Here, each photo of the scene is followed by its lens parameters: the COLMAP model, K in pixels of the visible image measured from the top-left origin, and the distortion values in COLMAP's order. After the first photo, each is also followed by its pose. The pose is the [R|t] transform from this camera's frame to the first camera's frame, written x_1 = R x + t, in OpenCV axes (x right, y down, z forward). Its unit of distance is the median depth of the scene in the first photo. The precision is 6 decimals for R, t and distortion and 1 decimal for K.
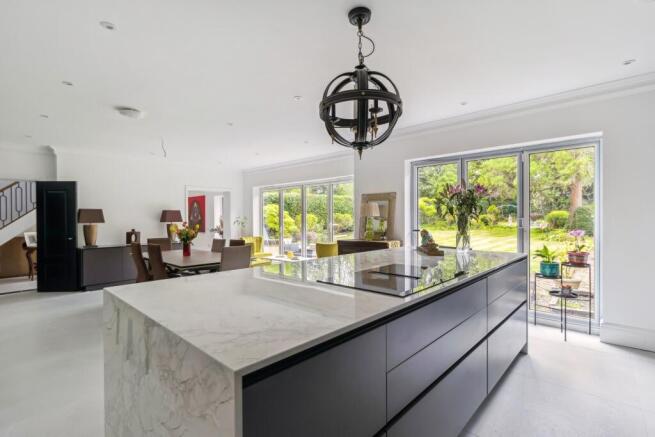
lens RADIAL K [[306.5, 0, 327.6], [0, 306.5, 217.7], [0, 0, 1]] dist [-0.002091, -0.000245]
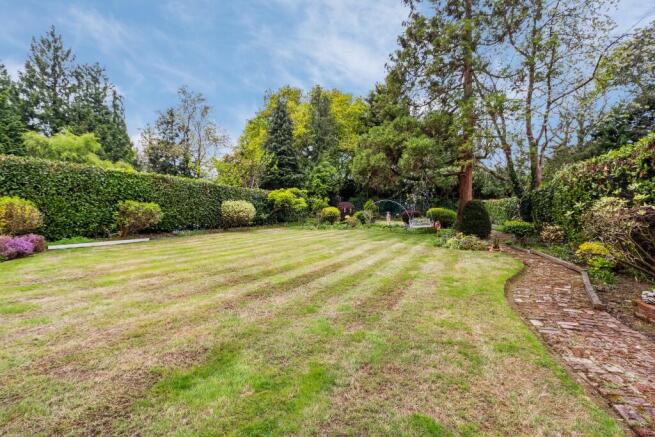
lens RADIAL K [[306.5, 0, 327.6], [0, 306.5, 218.9], [0, 0, 1]] dist [-0.002091, -0.000245]
pose [[0.934749, 0.013186, 0.355064, 0.129182], [-0.016635, 0.999839, 0.006662, 0.007495], [-0.354919, -0.012133, 0.934818, 0.250095]]
